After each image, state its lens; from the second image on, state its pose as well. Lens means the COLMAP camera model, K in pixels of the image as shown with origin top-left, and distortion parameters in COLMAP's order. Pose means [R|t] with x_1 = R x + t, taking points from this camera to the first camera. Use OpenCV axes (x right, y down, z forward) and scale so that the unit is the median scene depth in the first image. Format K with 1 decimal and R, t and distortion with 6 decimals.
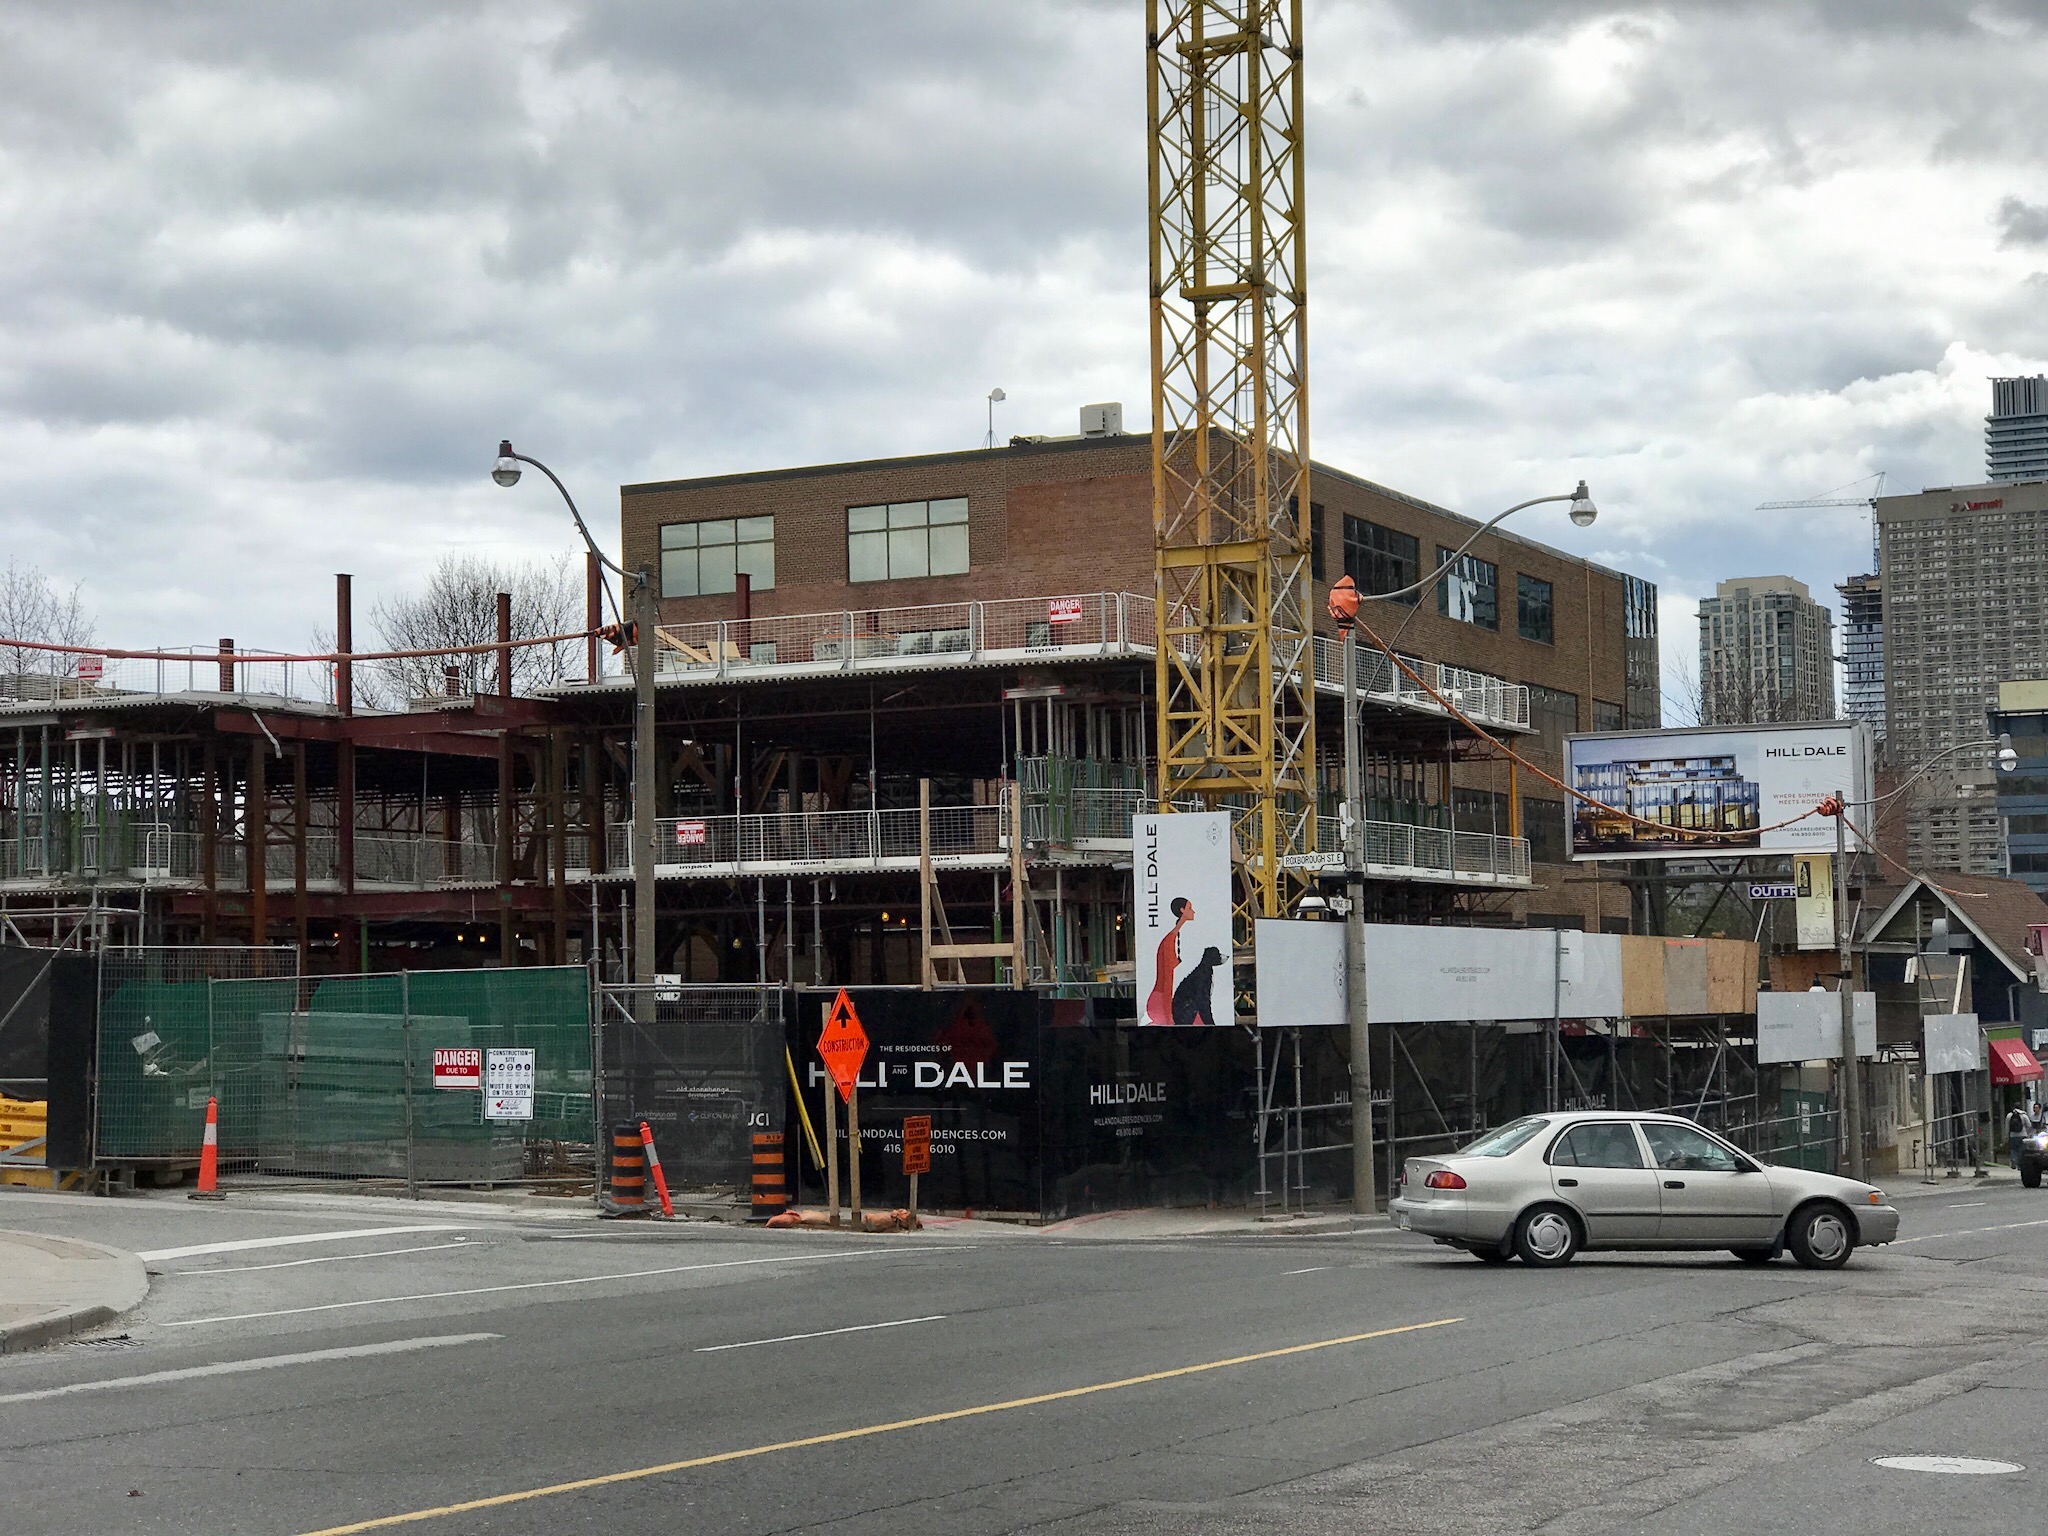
lens RADIAL K [[3362.0, 0, 994.9], [0, 3362.0, 776.9], [0, 0, 1]] dist [0.073890, 0.000000]
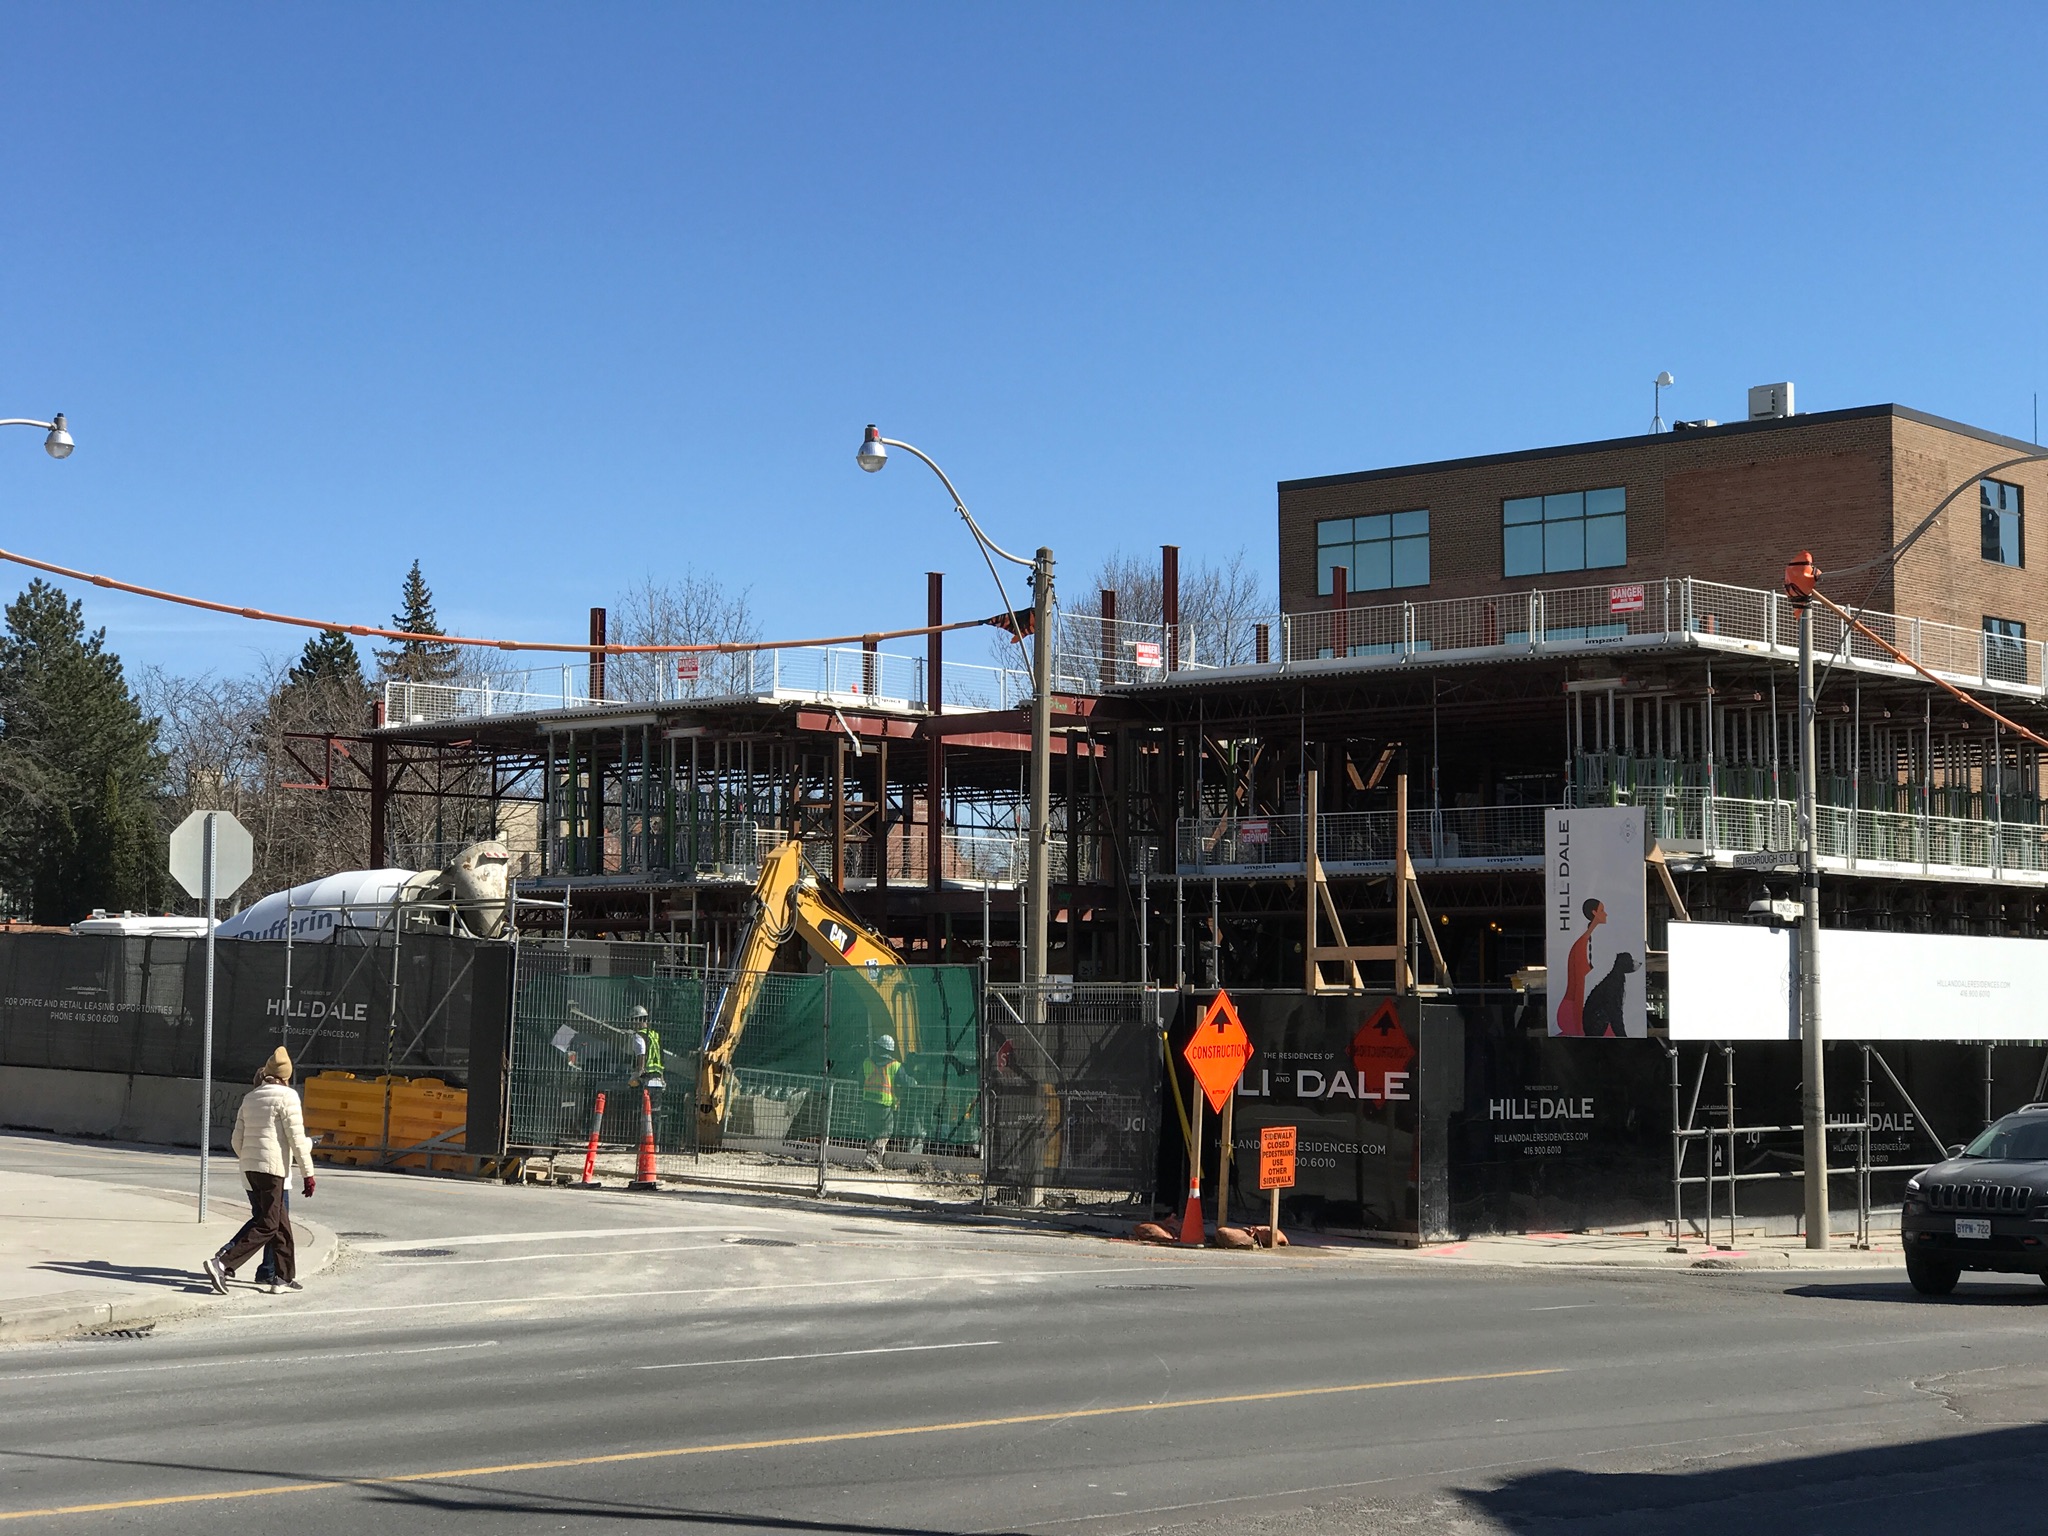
lens RADIAL K [[3362.0, 0, 966.8], [0, 3362.0, 799.5], [0, 0, 1]] dist [0.073890, 0.000000]
pose [[0.967969, -0.000337, -0.251070, 0.120243], [0.001345, 0.999992, 0.003845, 0.004579], [0.251067, -0.004059, 0.967961, 0.056803]]
